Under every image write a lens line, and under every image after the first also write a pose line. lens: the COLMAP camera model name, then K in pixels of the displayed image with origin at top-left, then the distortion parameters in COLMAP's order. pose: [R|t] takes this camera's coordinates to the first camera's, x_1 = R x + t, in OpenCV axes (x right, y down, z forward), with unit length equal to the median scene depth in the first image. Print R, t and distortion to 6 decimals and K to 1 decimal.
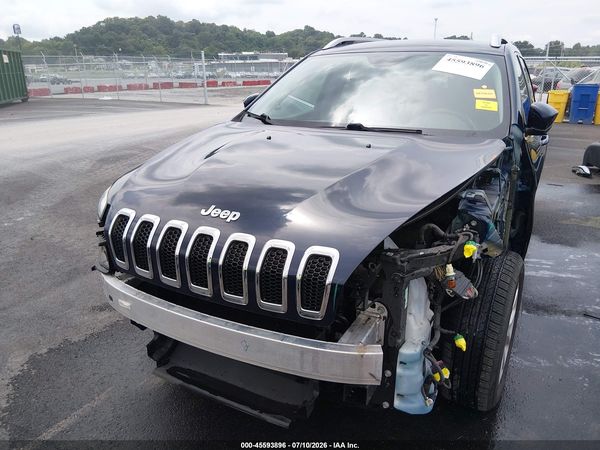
lens RADIAL K [[465.0, 0, 304.0], [0, 465.0, 224.5], [0, 0, 1]] dist [0.081445, -0.152918]
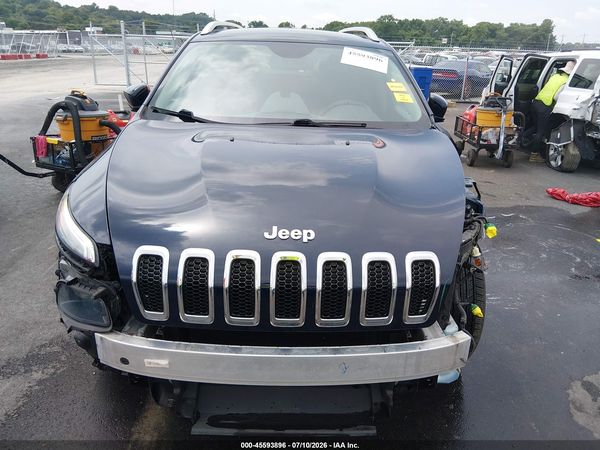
lens RADIAL K [[465.0, 0, 304.0], [0, 465.0, 224.5], [0, 0, 1]] dist [0.081445, -0.152918]
pose [[0.866564, -0.148776, 0.476374, -0.477739], [0.126215, 0.988834, 0.079226, -0.090343], [-0.482842, -0.008528, 0.875666, 0.165026]]
